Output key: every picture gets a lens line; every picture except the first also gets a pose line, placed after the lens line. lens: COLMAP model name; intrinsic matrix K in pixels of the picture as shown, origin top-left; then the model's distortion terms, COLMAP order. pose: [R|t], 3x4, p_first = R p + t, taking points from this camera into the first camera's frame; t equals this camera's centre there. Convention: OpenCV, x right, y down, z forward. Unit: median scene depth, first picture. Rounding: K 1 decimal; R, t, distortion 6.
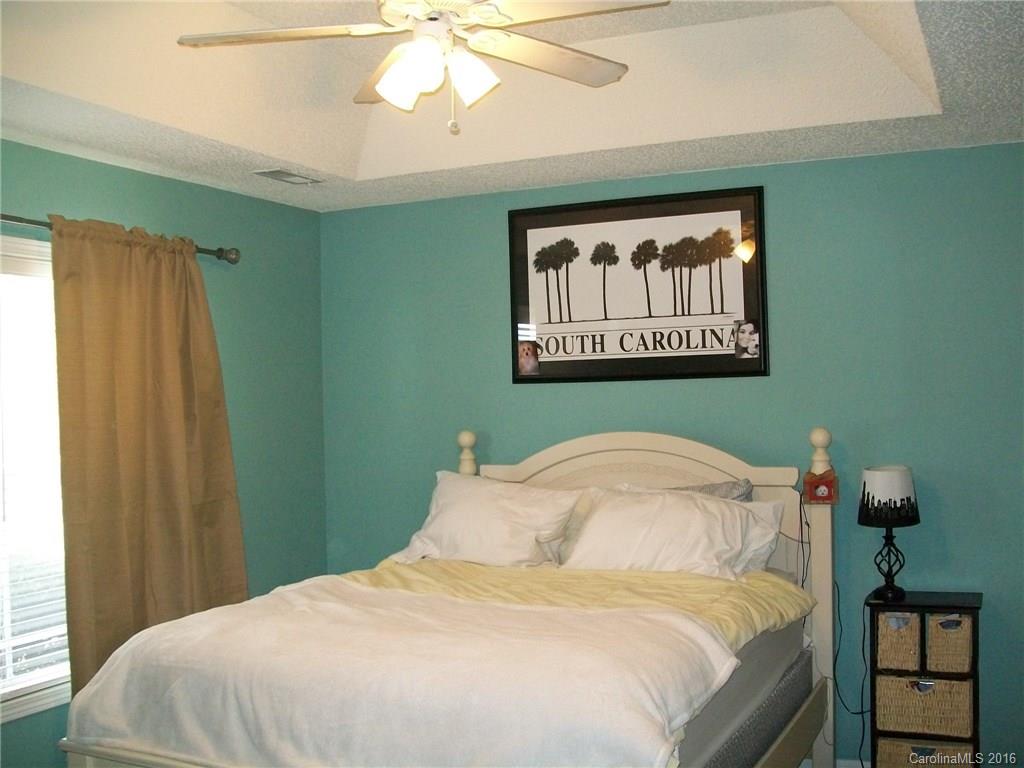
lens RADIAL K [[1103.0, 0, 512.0], [0, 1103.0, 384.0], [0, 0, 1]] dist [-0.195554, 0.179770]
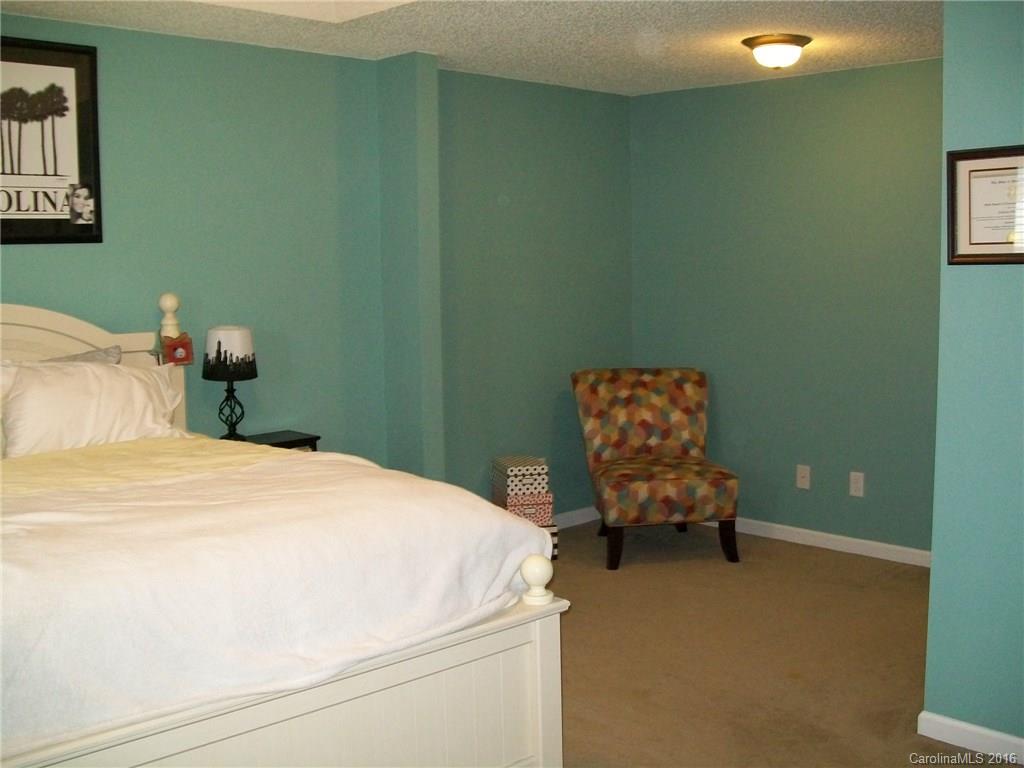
lens RADIAL K [[1103.0, 0, 512.0], [0, 1103.0, 384.0], [0, 0, 1]] dist [-0.195554, 0.179770]
pose [[0.351736, -0.089342, 0.931826, -0.546879], [-0.013208, 0.994862, 0.100372, 0.017253], [-0.936006, -0.047611, 0.348749, 0.305199]]
